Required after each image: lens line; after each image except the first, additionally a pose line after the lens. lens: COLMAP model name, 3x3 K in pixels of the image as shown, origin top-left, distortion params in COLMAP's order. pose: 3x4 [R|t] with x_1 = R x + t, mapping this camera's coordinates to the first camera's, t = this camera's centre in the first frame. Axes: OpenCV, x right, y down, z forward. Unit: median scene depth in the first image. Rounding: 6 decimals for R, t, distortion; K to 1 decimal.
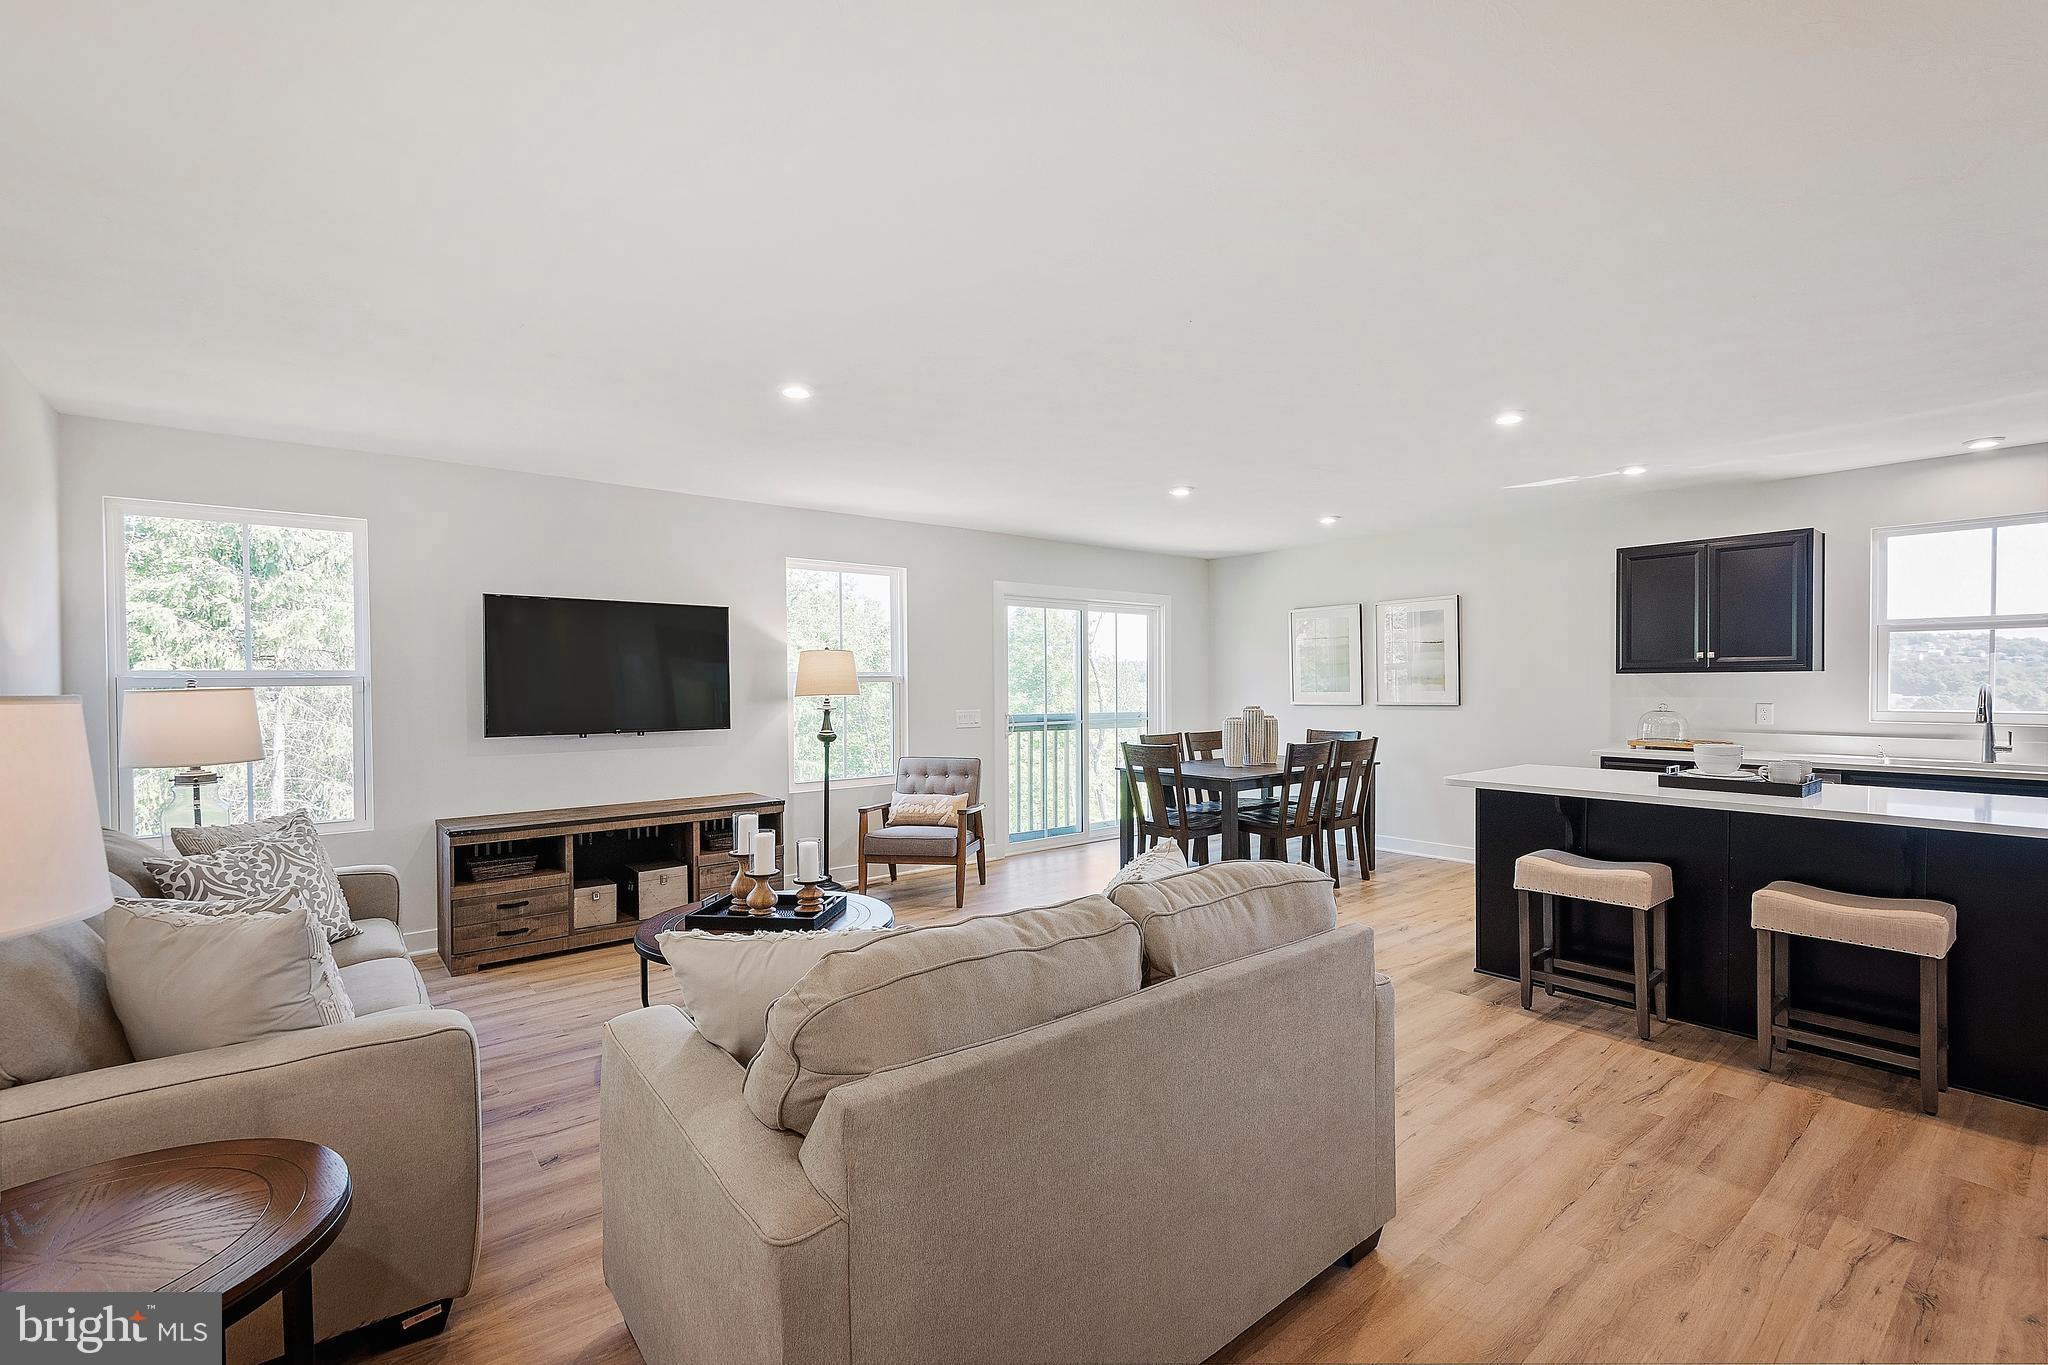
lens RADIAL K [[894.1, 0, 1019.9], [0, 894.1, 695.1], [0, 0, 1]] dist [0.001283, -0.000271]
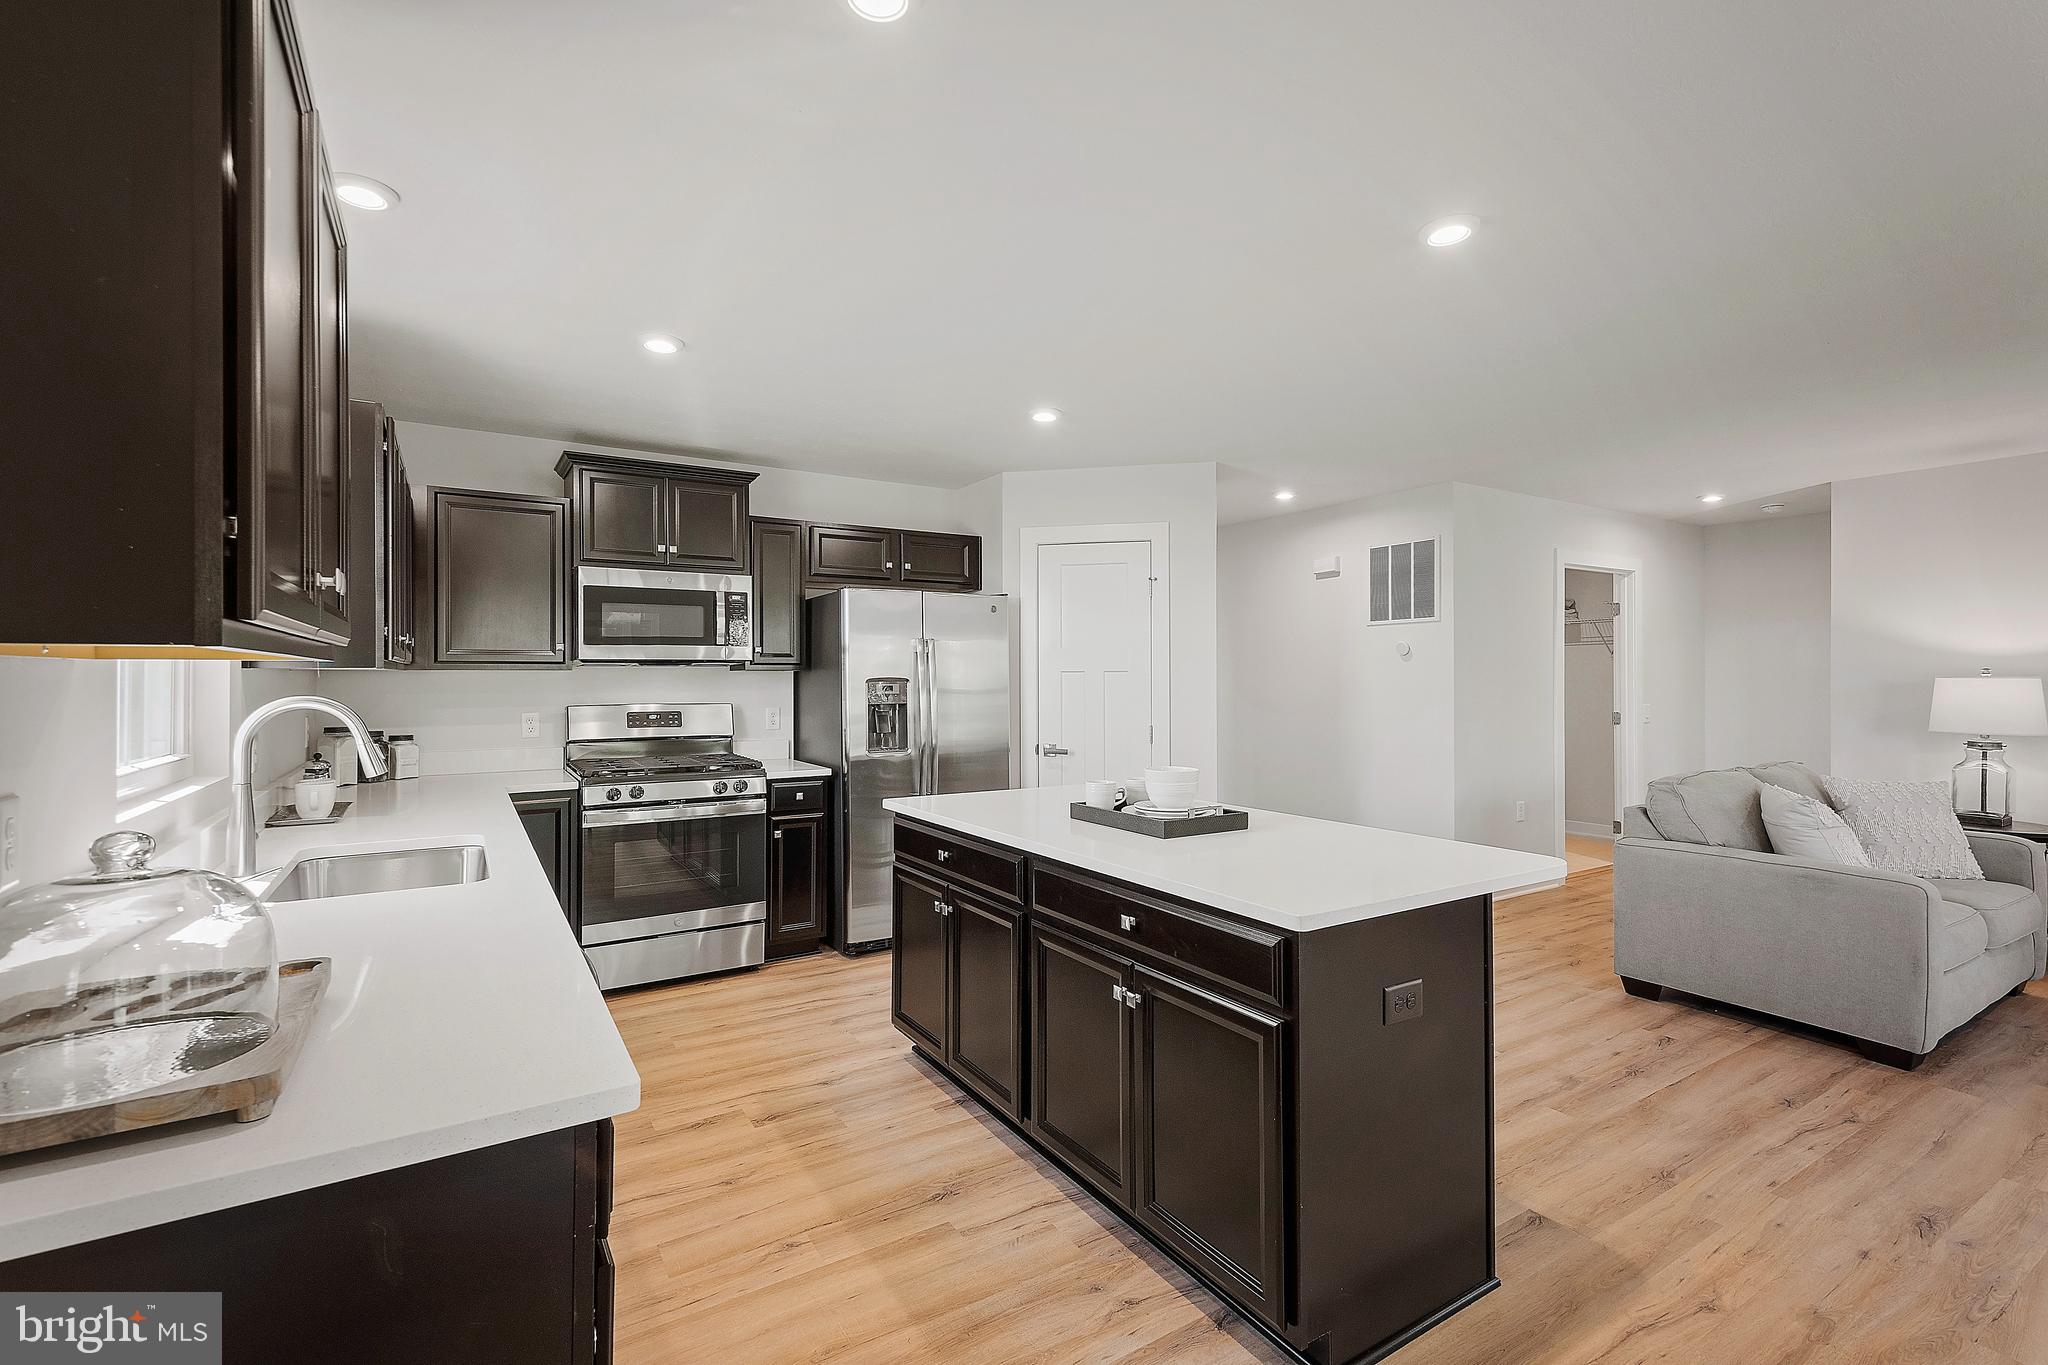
lens RADIAL K [[903.0, 0, 1024.3], [0, 903.0, 671.7], [0, 0, 1]] dist [0.026665, -0.016374]
pose [[-0.992528, 0.010665, 0.121554, 0.605388], [0.011669, 0.999903, 0.007553, -0.022925], [-0.121462, 0.008915, -0.992556, 1.310667]]
